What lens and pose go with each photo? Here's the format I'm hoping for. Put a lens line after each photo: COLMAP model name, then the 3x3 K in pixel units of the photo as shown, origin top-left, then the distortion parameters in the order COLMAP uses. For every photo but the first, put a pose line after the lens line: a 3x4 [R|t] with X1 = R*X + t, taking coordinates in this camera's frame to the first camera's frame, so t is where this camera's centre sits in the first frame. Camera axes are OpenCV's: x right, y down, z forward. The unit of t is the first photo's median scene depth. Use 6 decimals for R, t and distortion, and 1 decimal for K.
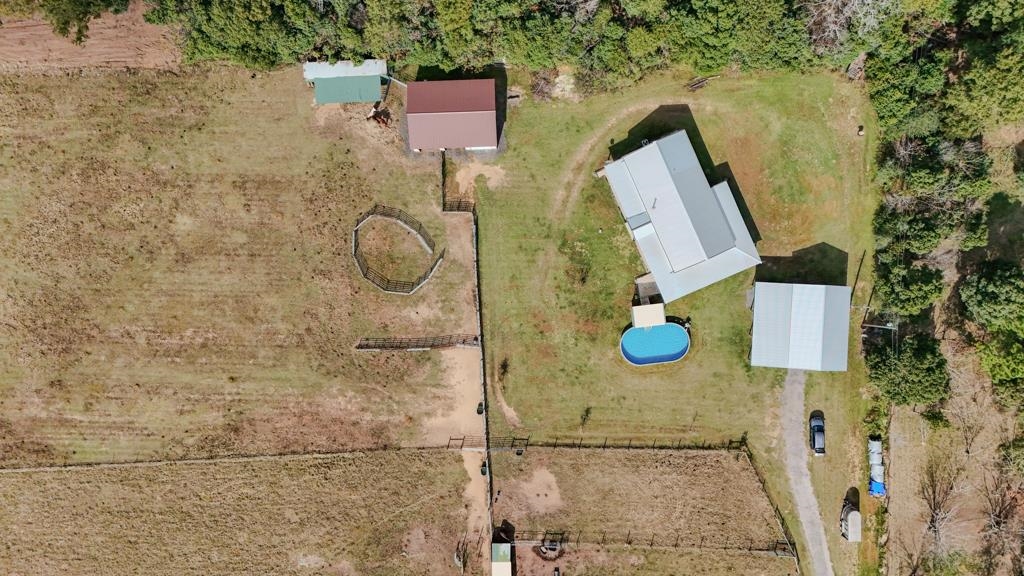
lens RADIAL K [[754.7, 0, 506.1], [0, 754.7, 281.4], [0, 0, 1]] dist [0.075468, -0.074969]
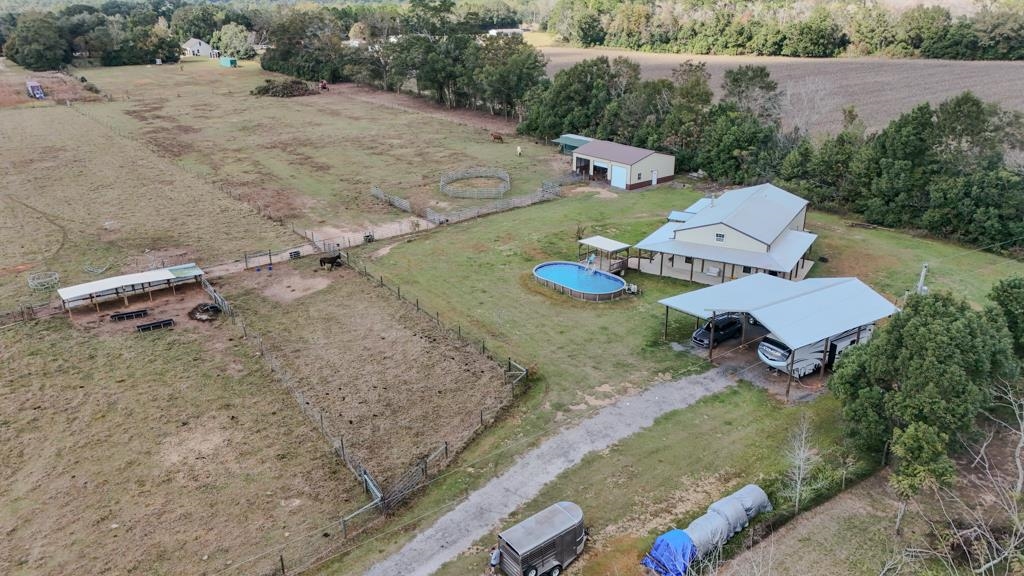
lens RADIAL K [[754.7, 0, 513.8], [0, 754.7, 289.1], [0, 0, 1]] dist [0.075468, -0.074969]
pose [[0.578271, 0.315391, -0.752417, 0.658081], [-0.815735, 0.208415, -0.539573, 0.483129], [-0.013362, 0.925792, 0.377796, 0.755249]]
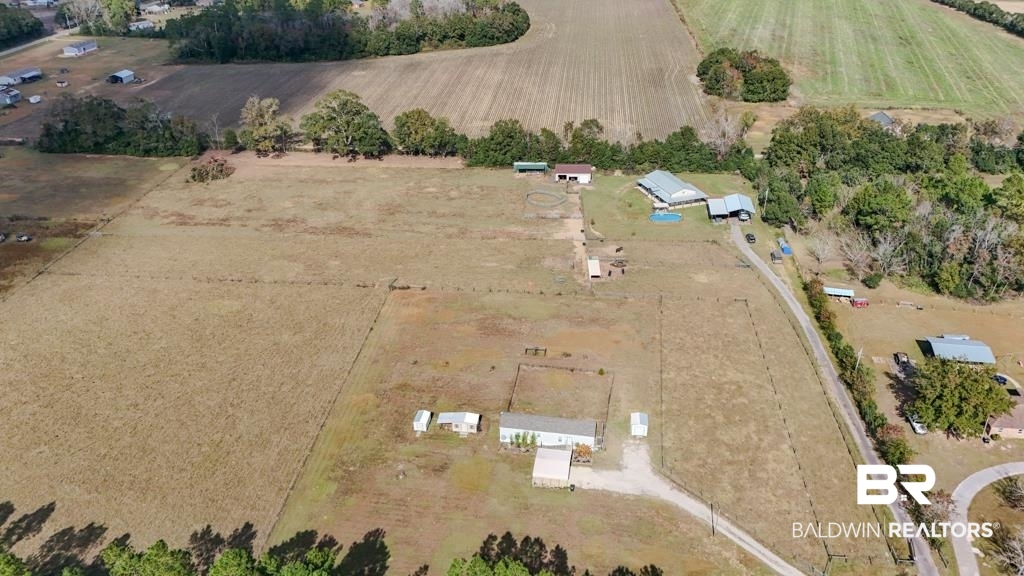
lens RADIAL K [[754.7, 0, 513.4], [0, 754.7, 289.6], [0, 0, 1]] dist [0.075468, -0.074969]
pose [[0.996374, 0.052080, -0.067278, -0.074957], [-0.084105, 0.483496, -0.871297, 2.053280], [-0.012848, 0.873796, 0.486123, 0.147445]]
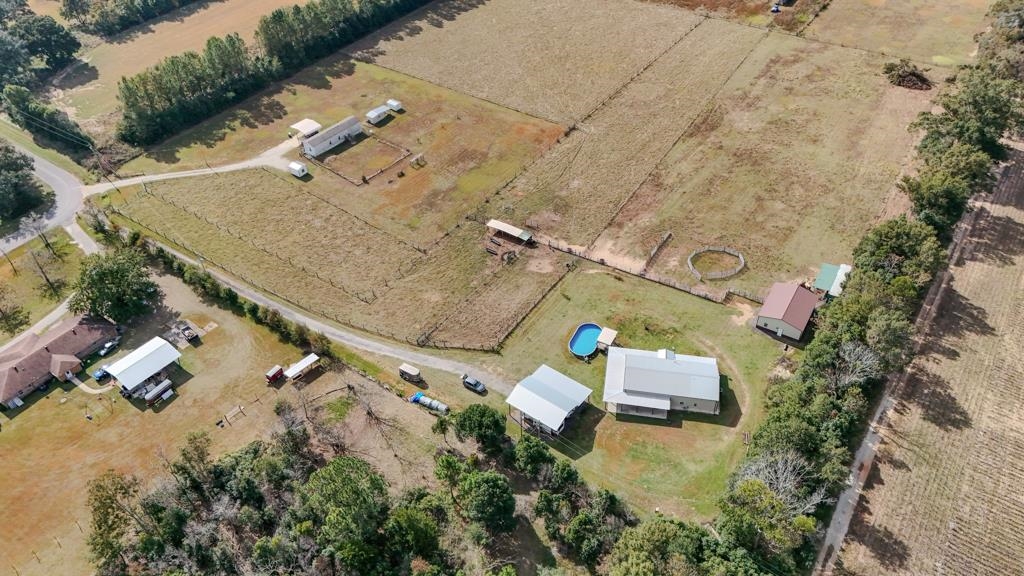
lens RADIAL K [[754.7, 0, 514.8], [0, 754.7, 285.1], [0, 0, 1]] dist [0.075468, -0.074969]
pose [[-0.553153, 0.578941, -0.599041, 1.080178], [-0.832809, -0.365946, 0.415346, -0.367714], [0.021244, 0.728636, 0.684571, -0.079648]]
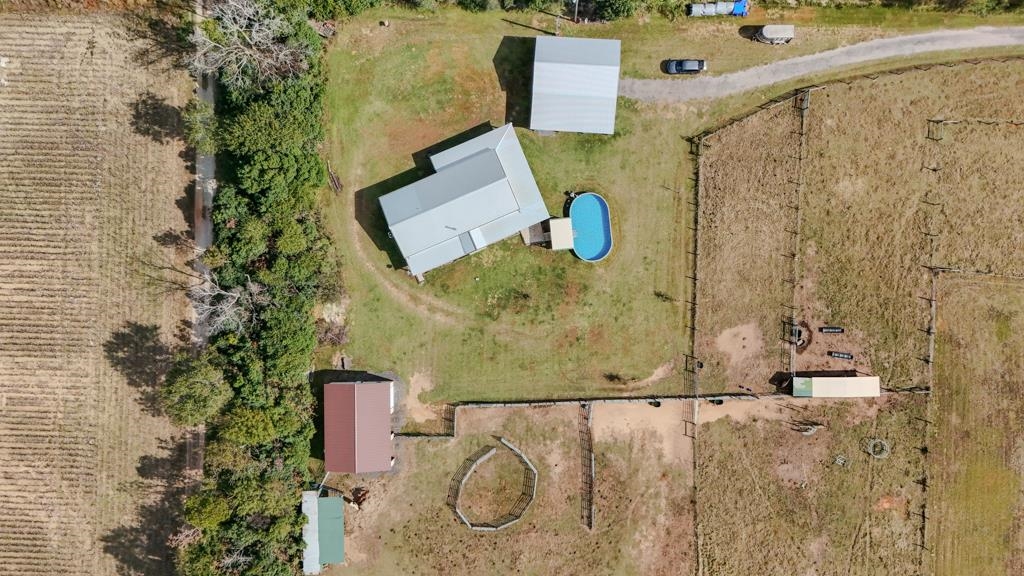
lens RADIAL K [[754.7, 0, 513.2], [0, 754.7, 288.2], [0, 0, 1]] dist [0.075468, -0.074969]
pose [[0.018901, -0.999634, 0.019363, 0.093989], [0.998790, 0.017998, -0.045764, 0.027064], [0.045399, 0.020204, 0.998765, 0.001501]]
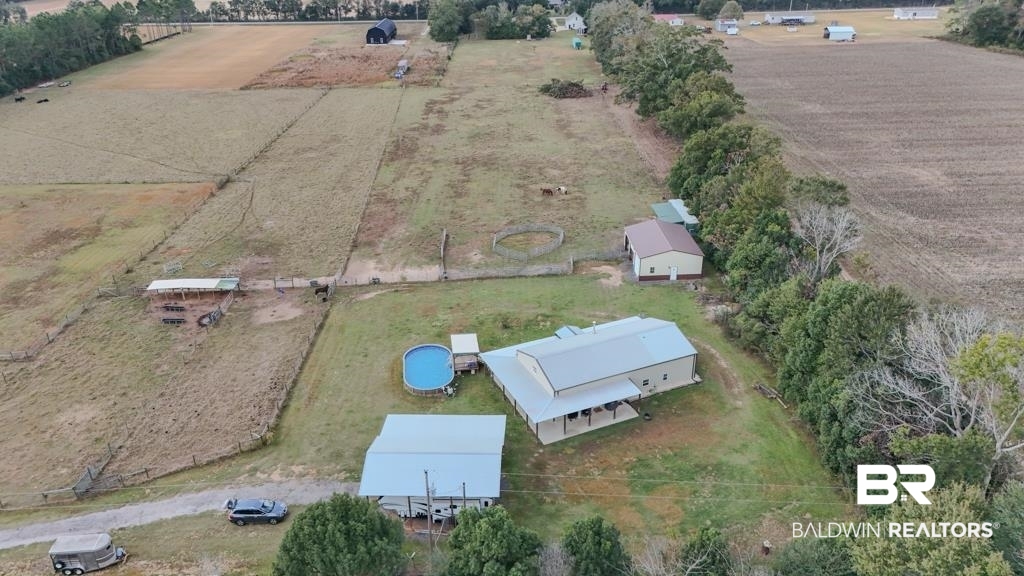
lens RADIAL K [[754.7, 0, 515.7], [0, 754.7, 282.6], [0, 0, 1]] dist [0.075468, -0.074969]
pose [[0.018745, 0.448550, -0.893561, 0.867718], [-0.999824, 0.007877, -0.017020, 0.003163], [-0.000596, 0.893723, 0.448619, 0.556546]]
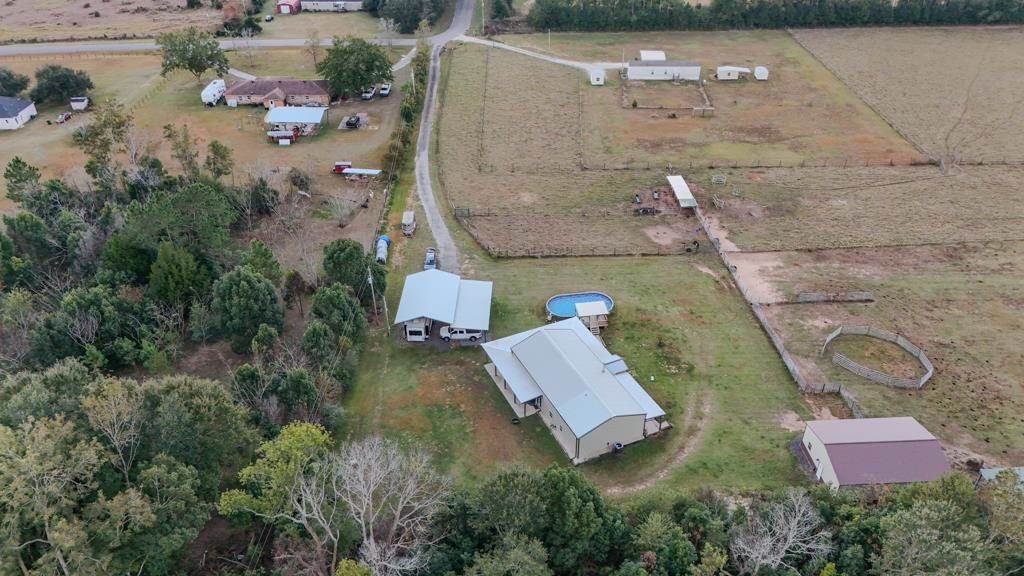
lens RADIAL K [[754.7, 0, 511.8], [0, 754.7, 281.6], [0, 0, 1]] dist [0.075468, -0.074969]
pose [[-0.999296, 0.037368, -0.003202, 0.288660], [-0.023784, -0.565384, 0.824485, -0.733041], [0.028999, 0.823981, 0.565875, 0.391412]]
